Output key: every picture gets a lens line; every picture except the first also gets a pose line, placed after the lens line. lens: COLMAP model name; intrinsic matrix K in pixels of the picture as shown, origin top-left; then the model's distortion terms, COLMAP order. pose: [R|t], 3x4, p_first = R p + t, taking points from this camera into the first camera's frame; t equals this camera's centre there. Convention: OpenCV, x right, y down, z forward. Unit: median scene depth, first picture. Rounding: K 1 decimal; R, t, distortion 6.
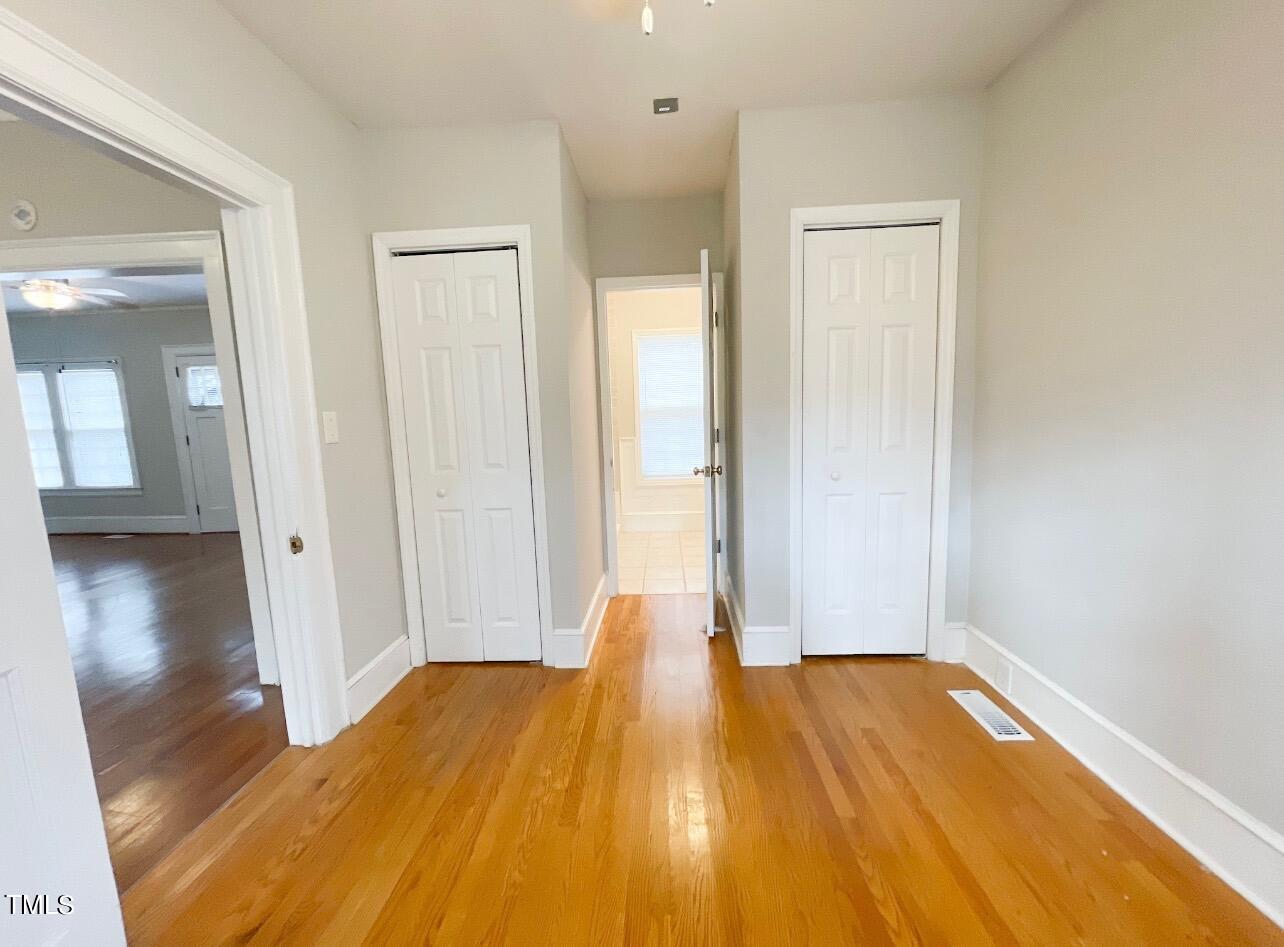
lens RADIAL K [[522.0, 0, 632.8], [0, 522.0, 473.7], [0, 0, 1]] dist [-0.001933, -0.000179]
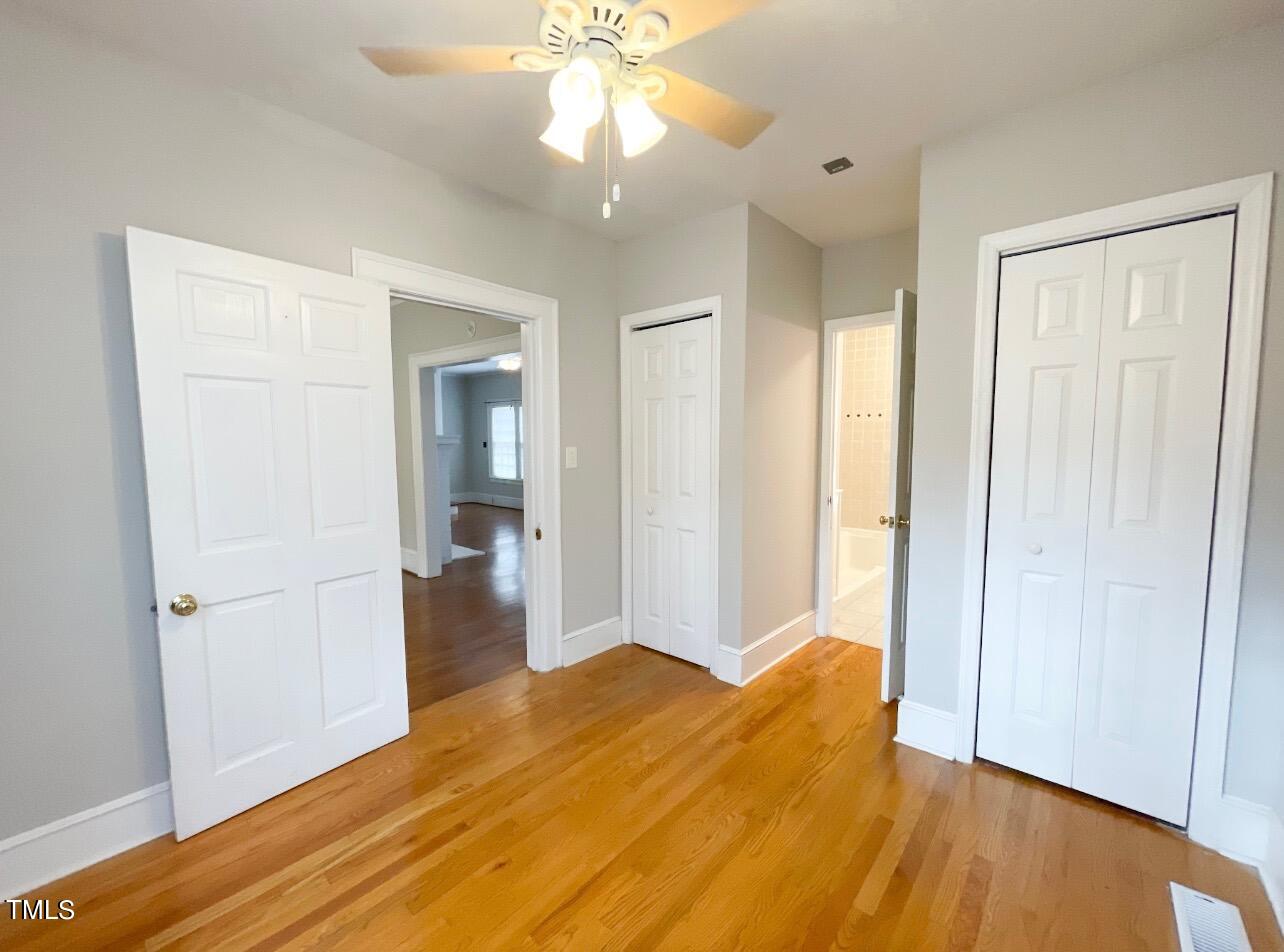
lens RADIAL K [[525.2, 0, 637.2], [0, 525.2, 470.5], [0, 0, 1]] dist [0.000427, -0.000146]
pose [[0.777694, 0.069993, -0.624735, 0.430540], [-0.095271, 0.995426, -0.007074, -0.054510], [0.621382, 0.065020, 0.780805, -0.023825]]
